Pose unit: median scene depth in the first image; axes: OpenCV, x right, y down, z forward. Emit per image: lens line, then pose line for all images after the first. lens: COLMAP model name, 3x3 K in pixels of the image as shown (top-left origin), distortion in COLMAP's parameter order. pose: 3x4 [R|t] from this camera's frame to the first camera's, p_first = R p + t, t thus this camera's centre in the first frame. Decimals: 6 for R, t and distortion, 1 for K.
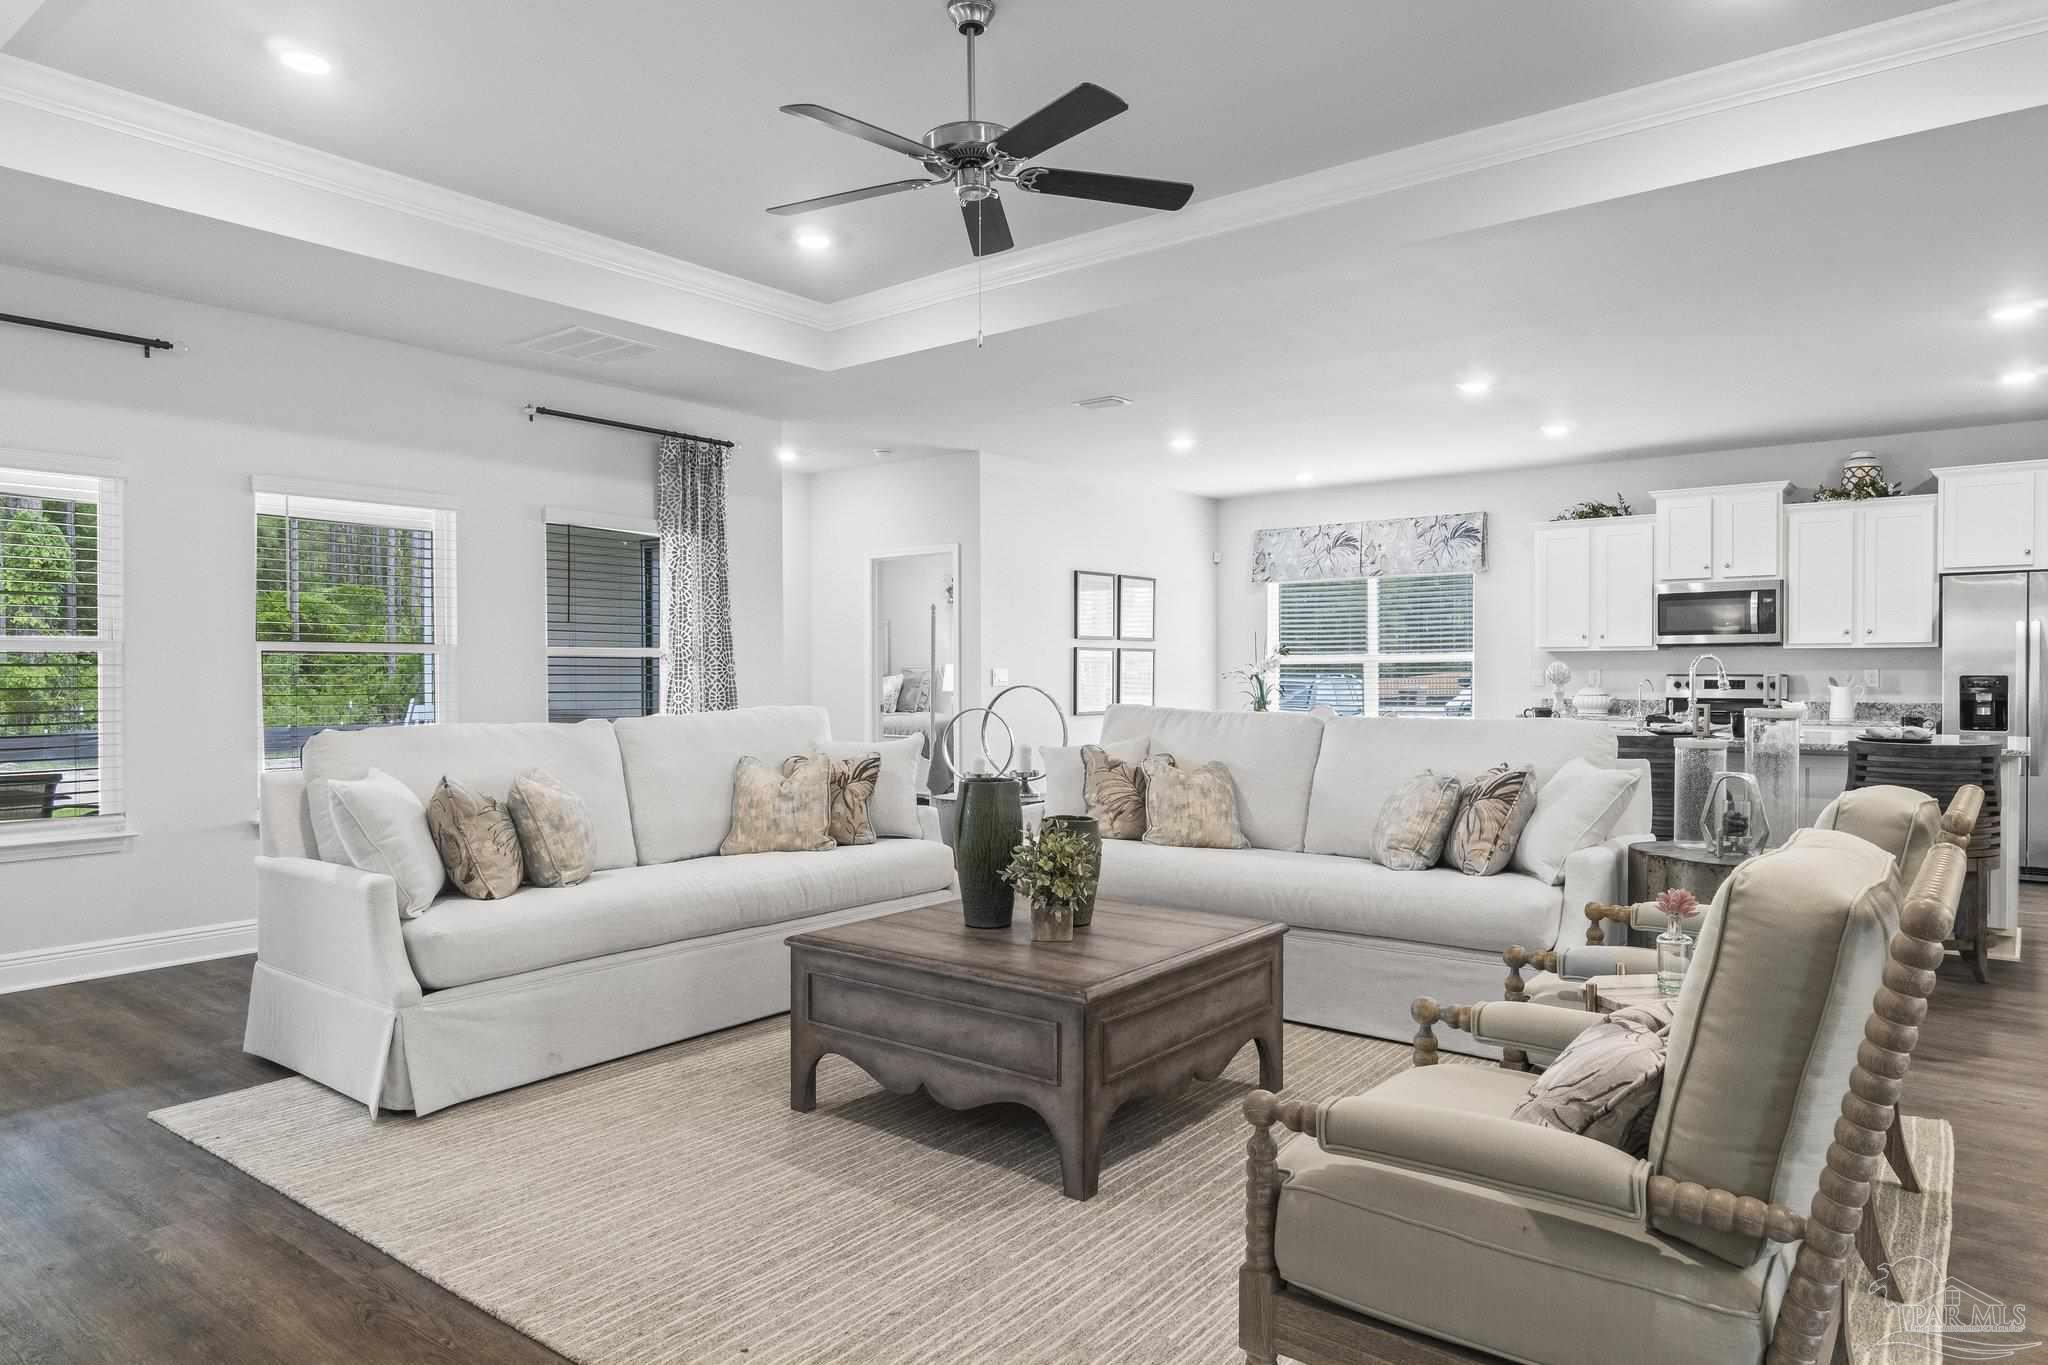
lens RADIAL K [[1248.2, 0, 1029.2], [0, 1248.2, 713.9], [0, 0, 1]] dist [0.000290, -0.000318]
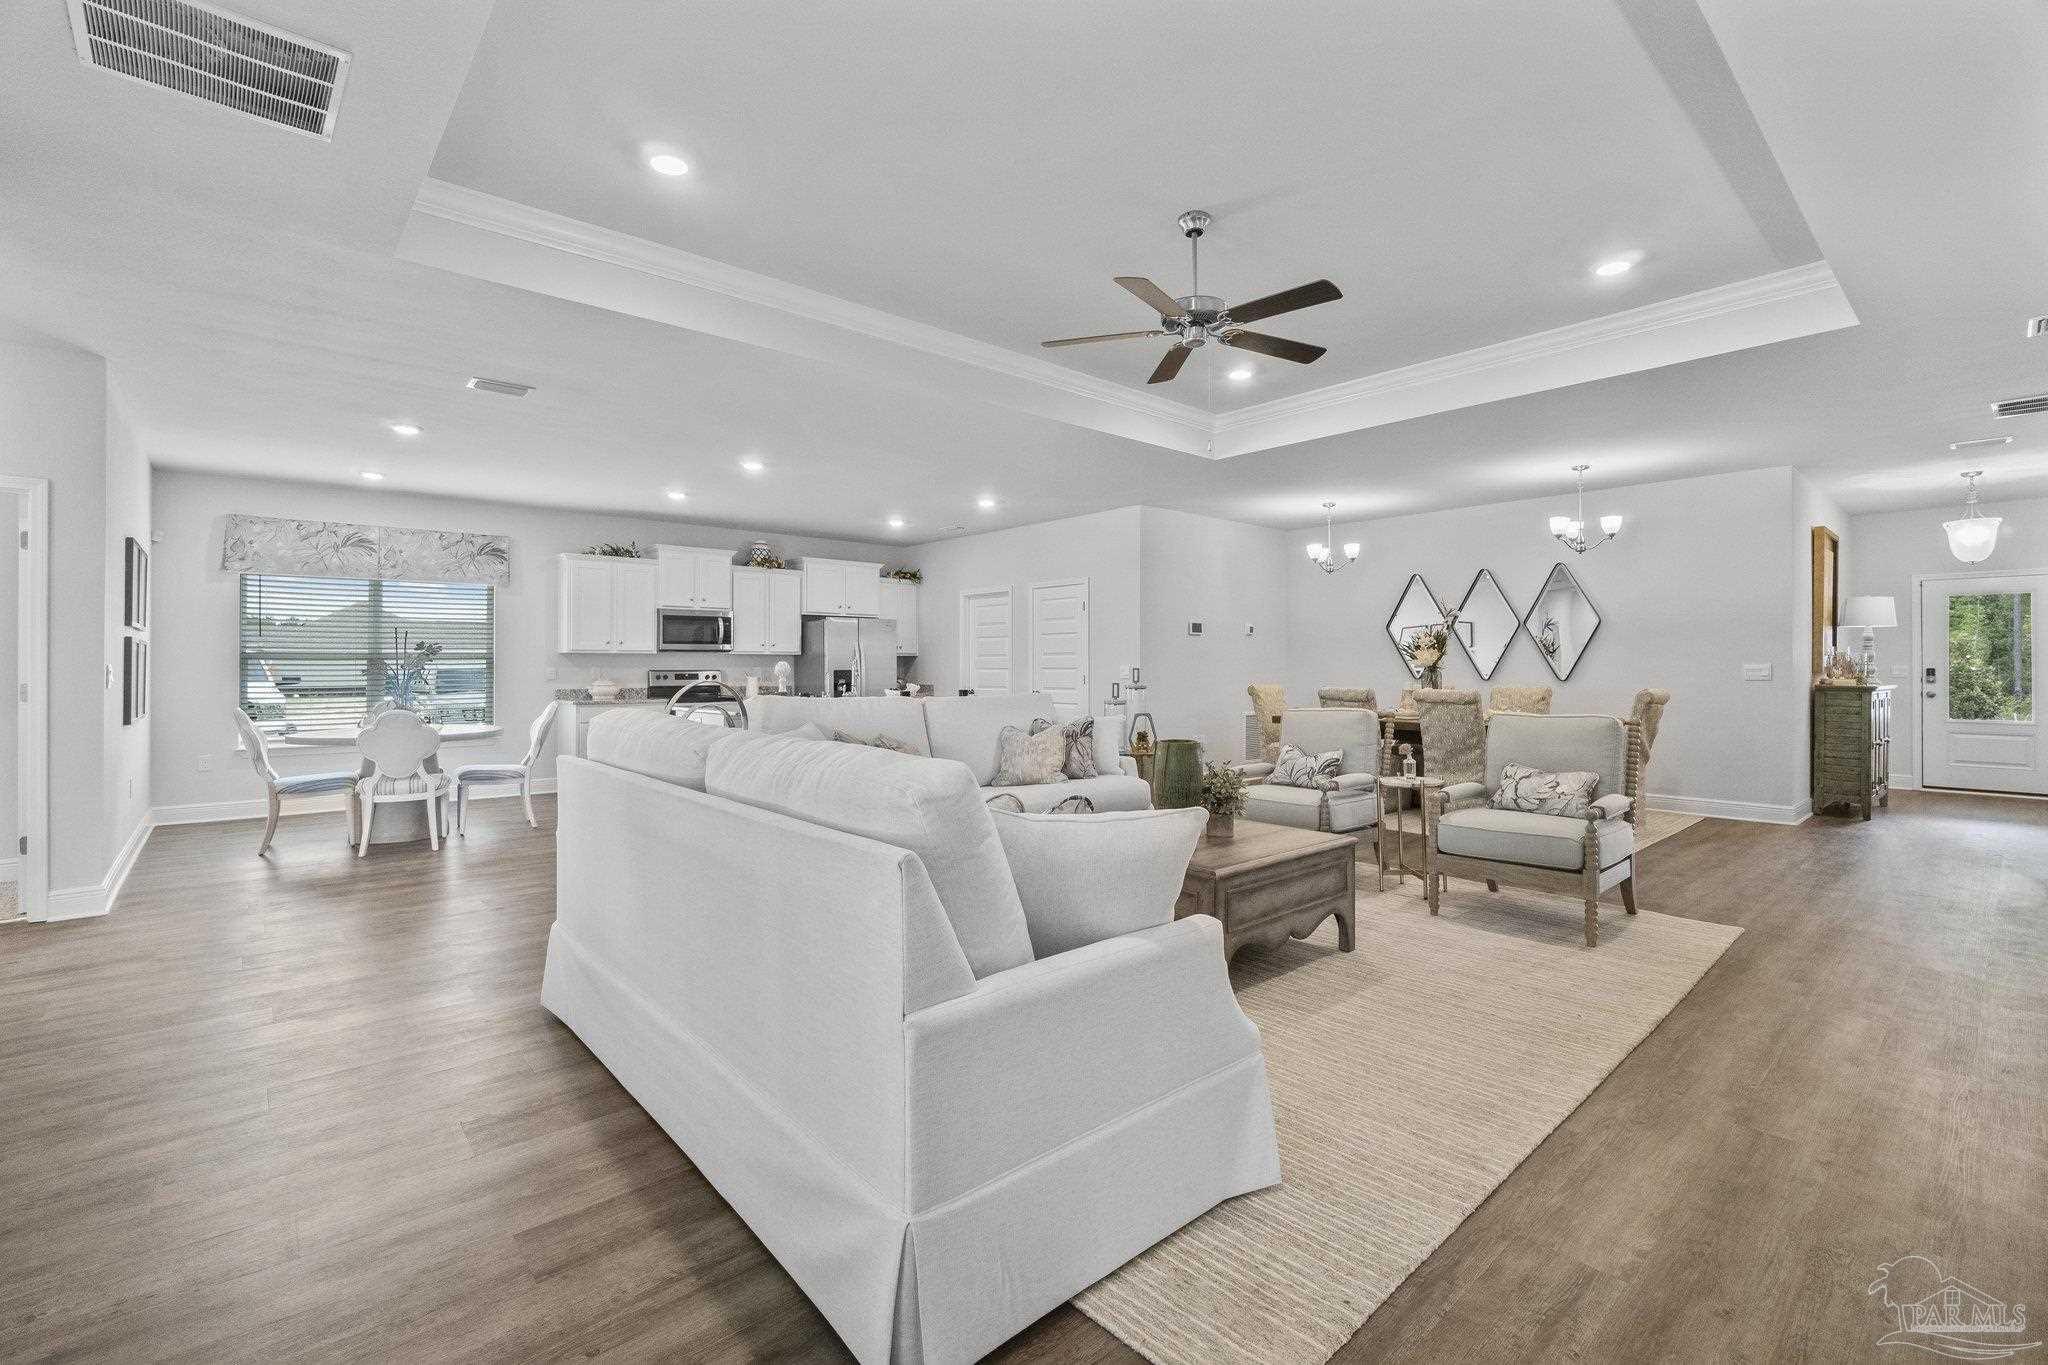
lens RADIAL K [[887.9, 0, 1024.0], [0, 887.9, 682.5], [0, 0, 1]] dist [-0.000082, 0.000082]
pose [[0.193169, -0.016652, 0.981024, -0.441625], [0.034775, 0.999344, 0.010116, -0.013507], [-0.980549, 0.032161, 0.193622, 0.396522]]
